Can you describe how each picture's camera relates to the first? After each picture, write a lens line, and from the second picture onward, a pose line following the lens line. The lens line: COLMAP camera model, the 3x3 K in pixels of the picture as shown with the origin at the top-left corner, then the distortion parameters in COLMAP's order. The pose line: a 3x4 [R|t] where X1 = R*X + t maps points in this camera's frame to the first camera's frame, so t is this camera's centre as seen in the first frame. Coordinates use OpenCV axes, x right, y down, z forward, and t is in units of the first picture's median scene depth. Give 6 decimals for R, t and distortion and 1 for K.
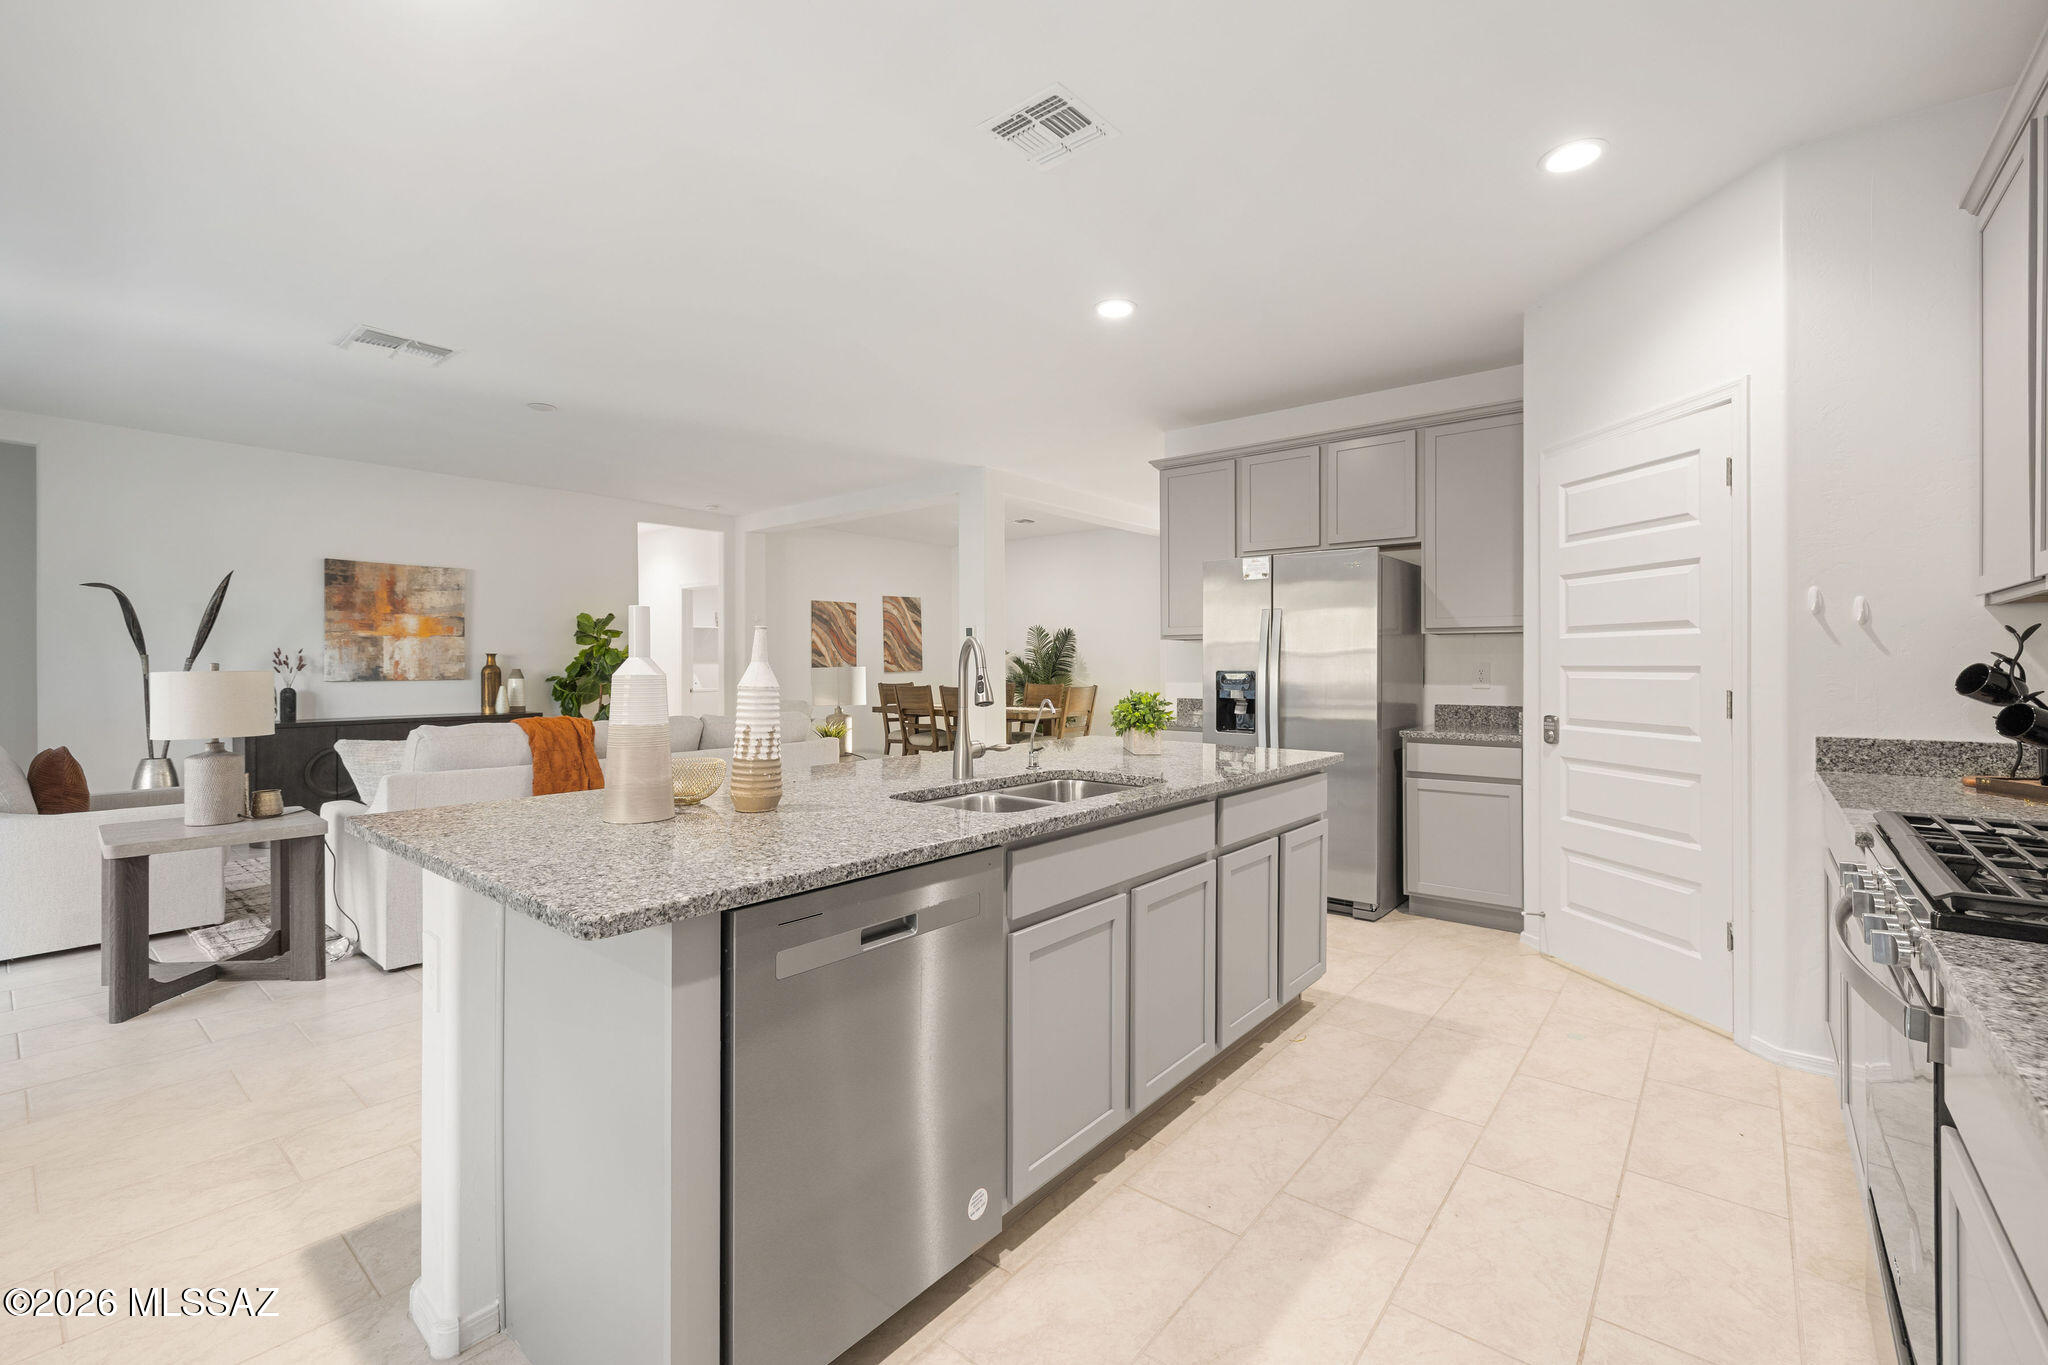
lens RADIAL K [[873.4, 0, 1023.1], [0, 873.4, 672.3], [0, 0, 1]] dist [0.003063, -0.000503]
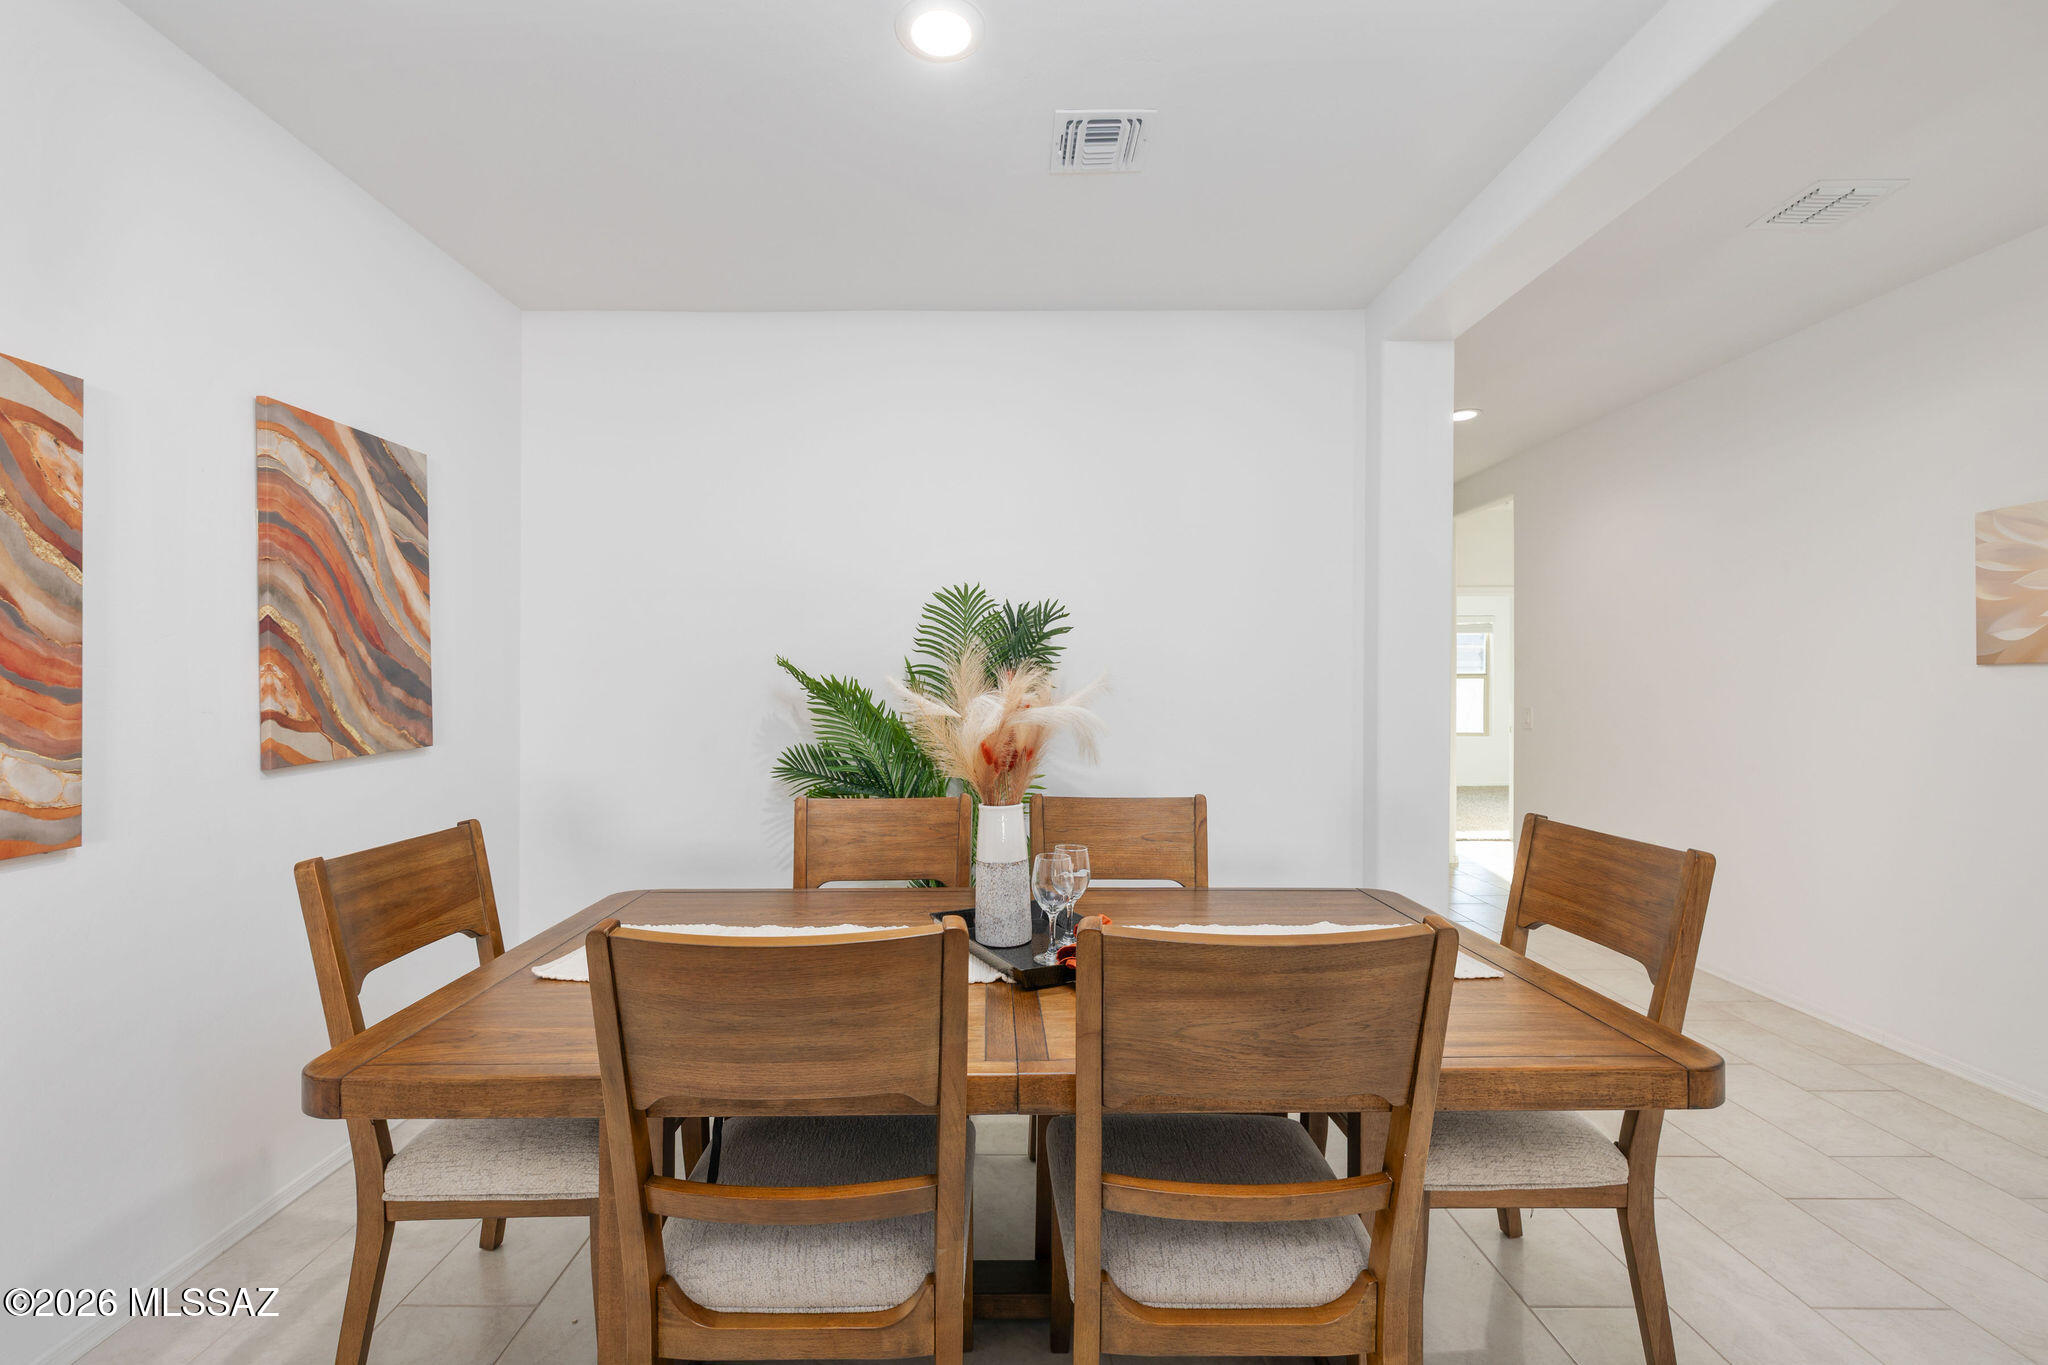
lens RADIAL K [[873.4, 0, 1023.1], [0, 873.4, 672.3], [0, 0, 1]] dist [0.003063, -0.000503]
pose [[0.749710, 0.009150, 0.661704, -0.378055], [0.005219, 0.999792, -0.019738, -0.042362], [-0.661746, 0.018251, 0.749506, 1.713613]]
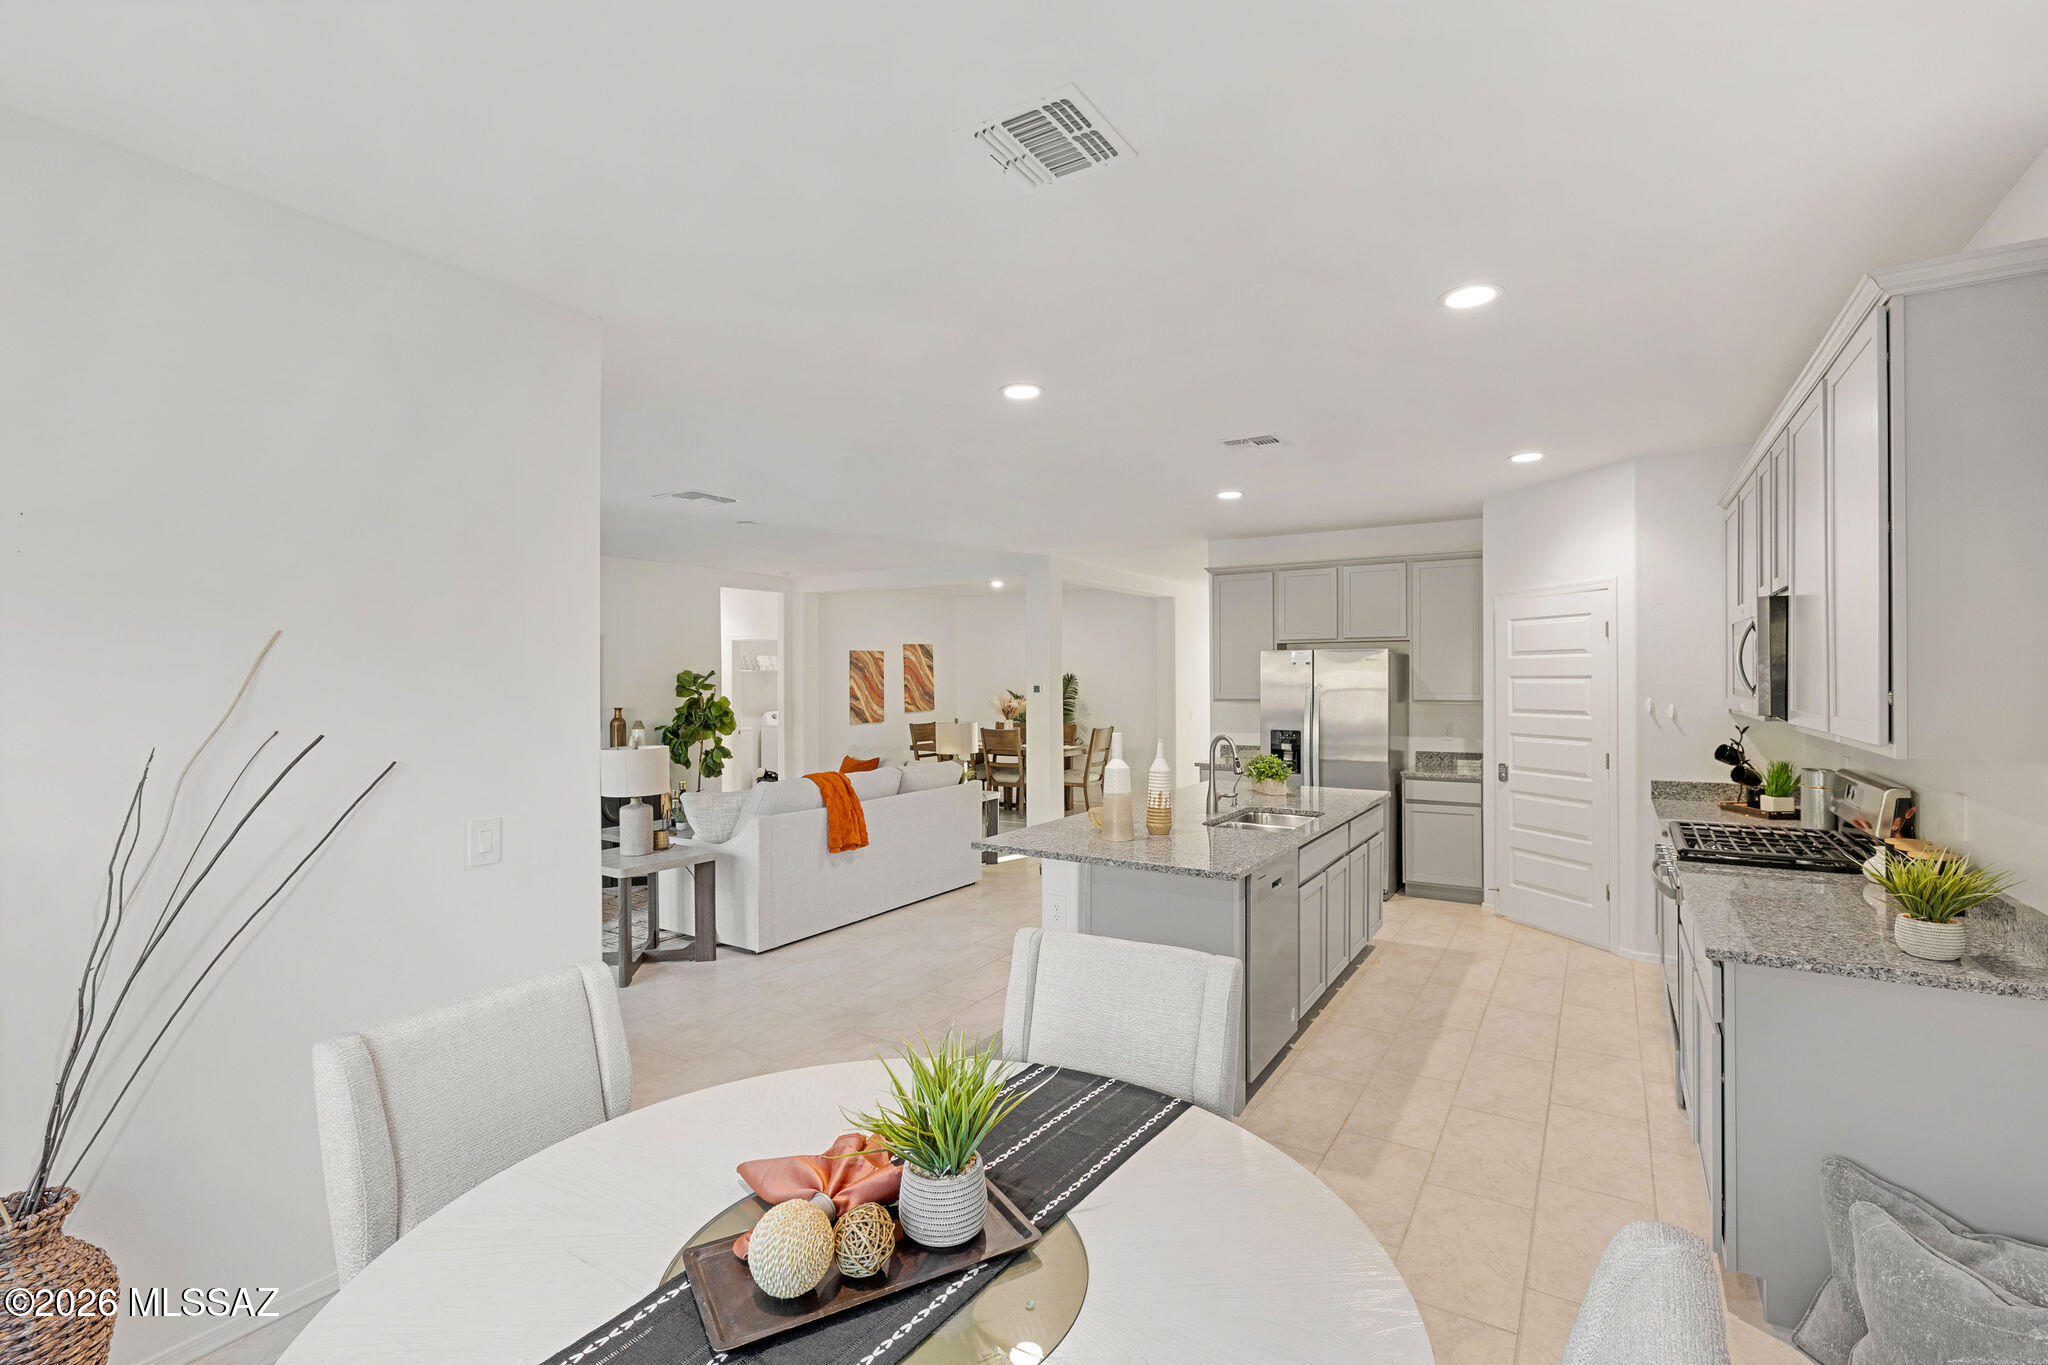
lens RADIAL K [[929.7, 0, 1020.5], [0, 929.7, 688.0], [0, 0, 1]] dist [0.000572, 0.000241]
pose [[0.991884, -0.003954, 0.127081, -0.383832], [0.003897, 0.999992, 0.000693, -0.074074], [-0.127083, -0.000192, 0.991892, -0.450832]]
